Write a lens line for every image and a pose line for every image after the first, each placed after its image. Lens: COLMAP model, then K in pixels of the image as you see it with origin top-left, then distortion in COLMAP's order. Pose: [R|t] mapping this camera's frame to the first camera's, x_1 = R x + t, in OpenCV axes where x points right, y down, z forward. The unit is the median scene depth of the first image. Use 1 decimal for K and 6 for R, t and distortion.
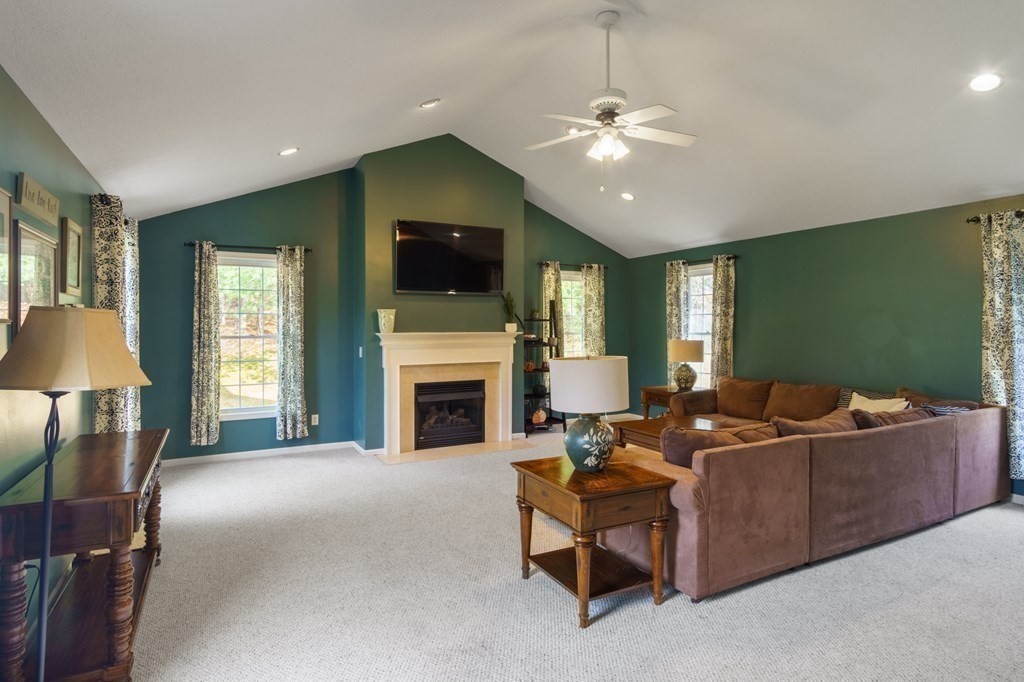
lens RADIAL K [[543.6, 0, 506.2], [0, 543.6, 323.2], [0, 0, 1]] dist [0.004071, 0.000157]
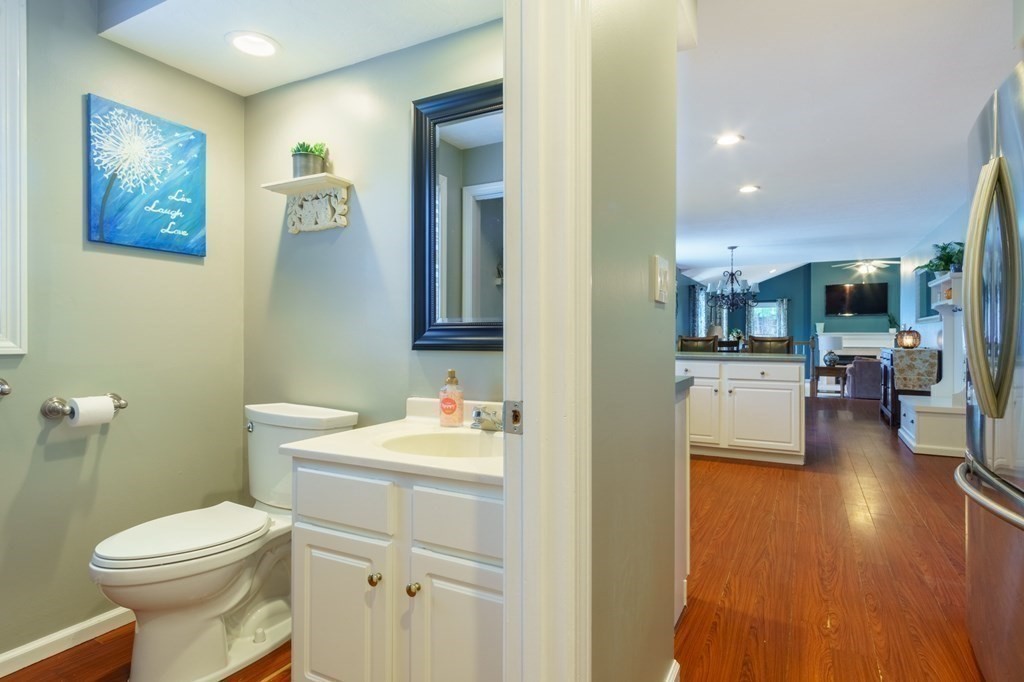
lens RADIAL K [[543.6, 0, 506.2], [0, 543.6, 323.2], [0, 0, 1]] dist [0.004071, 0.000157]
pose [[0.537423, -0.020817, -0.843056, 1.058831], [0.002748, 0.999733, -0.022935, 0.026562], [0.843308, 0.010009, 0.537337, -1.456847]]
